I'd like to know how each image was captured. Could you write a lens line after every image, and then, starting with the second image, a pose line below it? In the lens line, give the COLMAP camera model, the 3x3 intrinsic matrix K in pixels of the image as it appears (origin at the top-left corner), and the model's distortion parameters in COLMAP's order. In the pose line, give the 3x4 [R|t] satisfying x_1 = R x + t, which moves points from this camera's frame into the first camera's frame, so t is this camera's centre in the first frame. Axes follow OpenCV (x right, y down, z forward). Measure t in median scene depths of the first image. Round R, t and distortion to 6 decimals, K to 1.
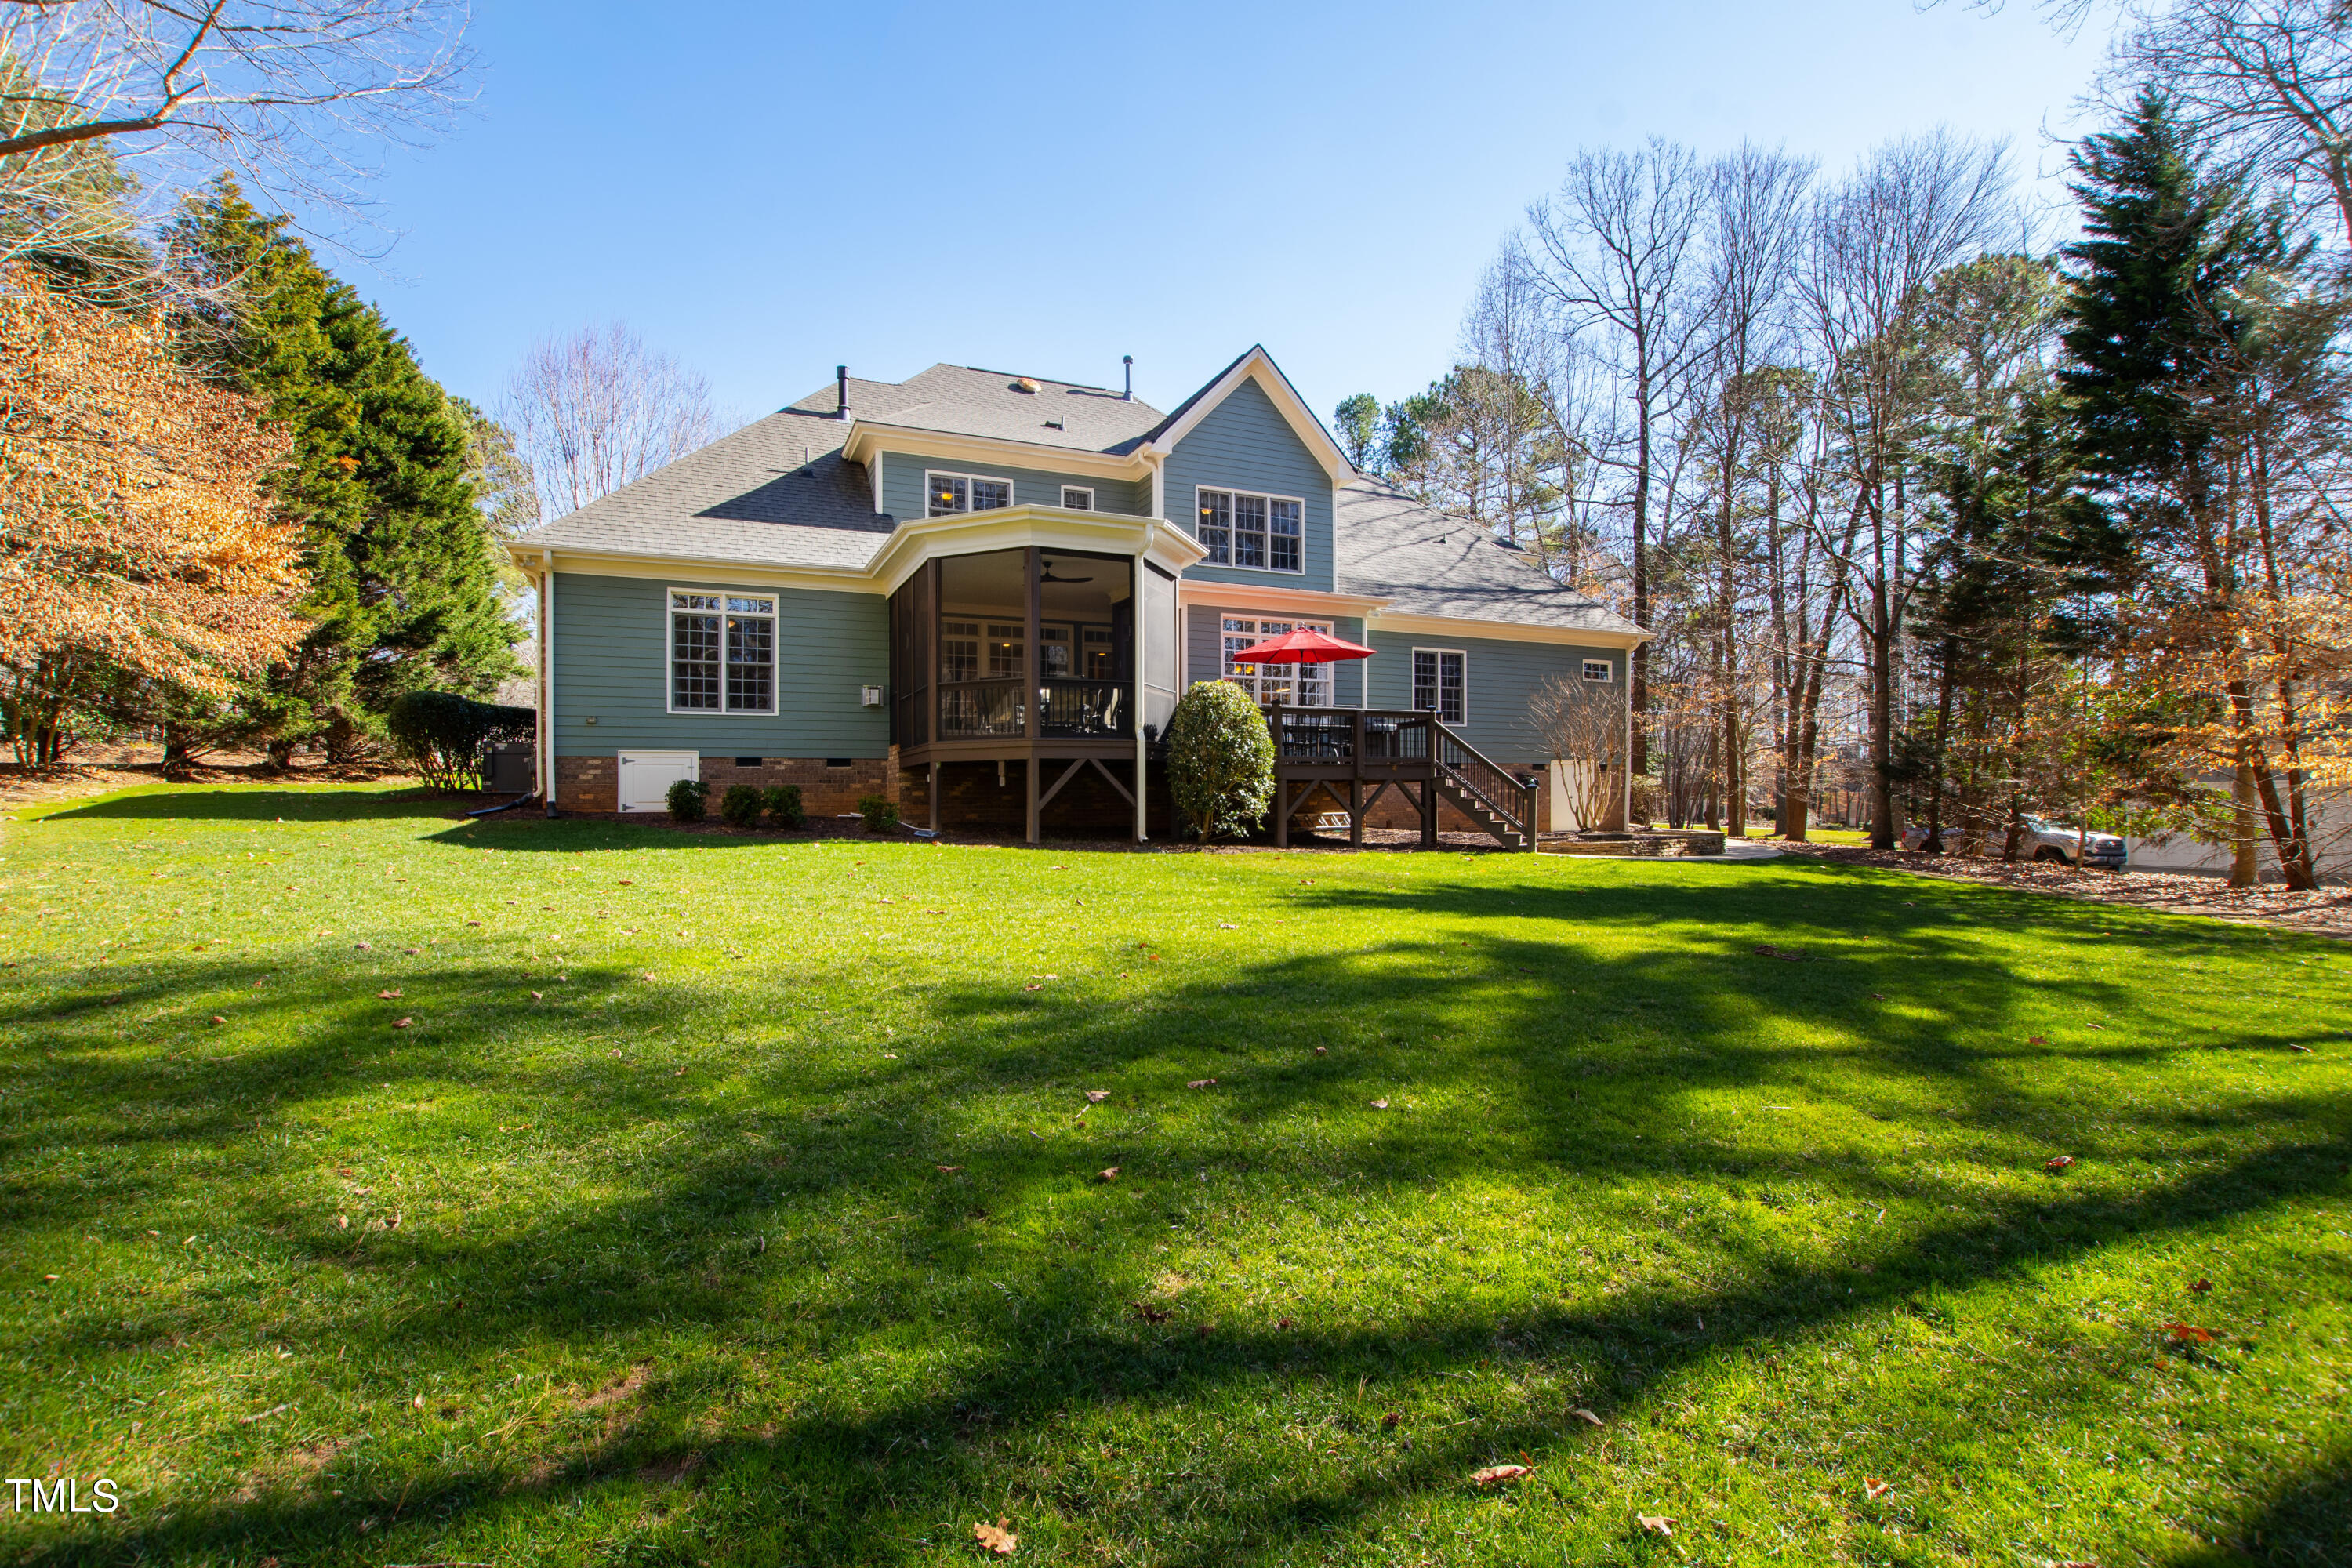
lens RADIAL K [[1023.7, 0, 1171.2], [0, 1023.7, 782.1], [0, 0, 1]] dist [0.008376, -0.003160]
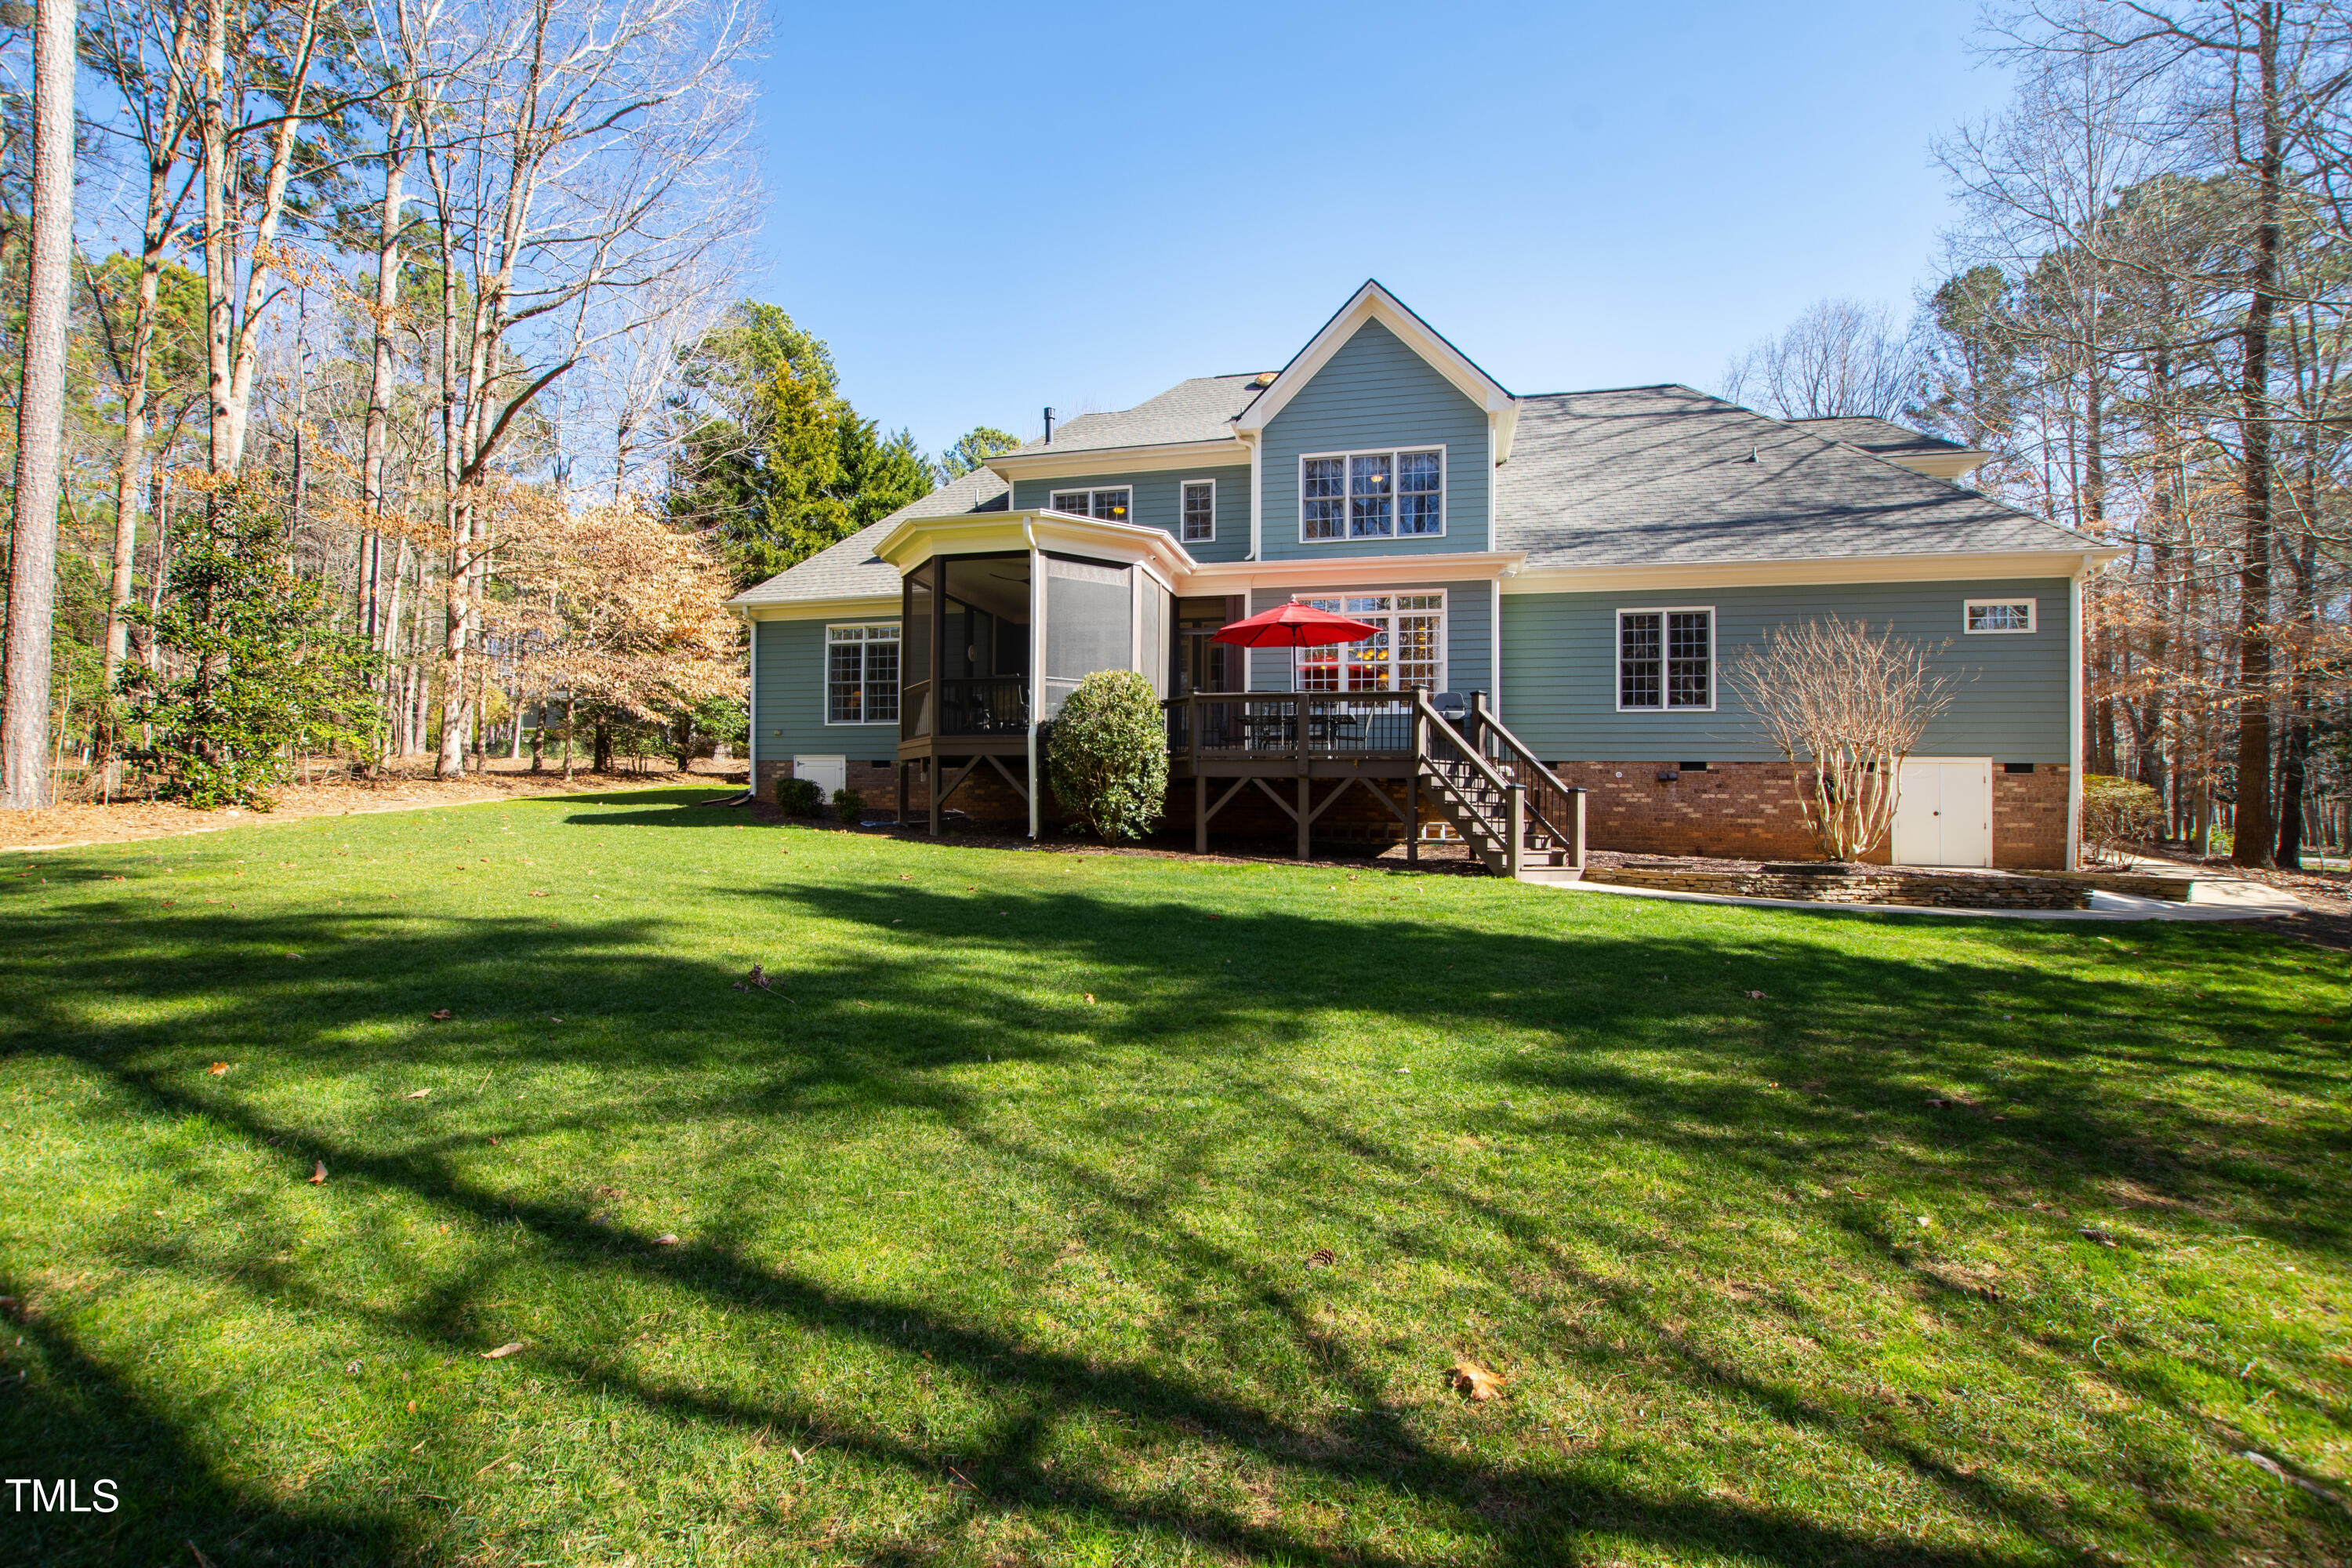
lens RADIAL K [[1023.7, 0, 1172.3], [0, 1023.7, 781.8], [0, 0, 1]] dist [0.008376, -0.003160]
pose [[0.800054, 0.001463, -0.599926, 0.479485], [-0.008040, 0.999933, -0.008284, 0.006601], [0.599874, 0.011451, 0.800013, 0.213249]]
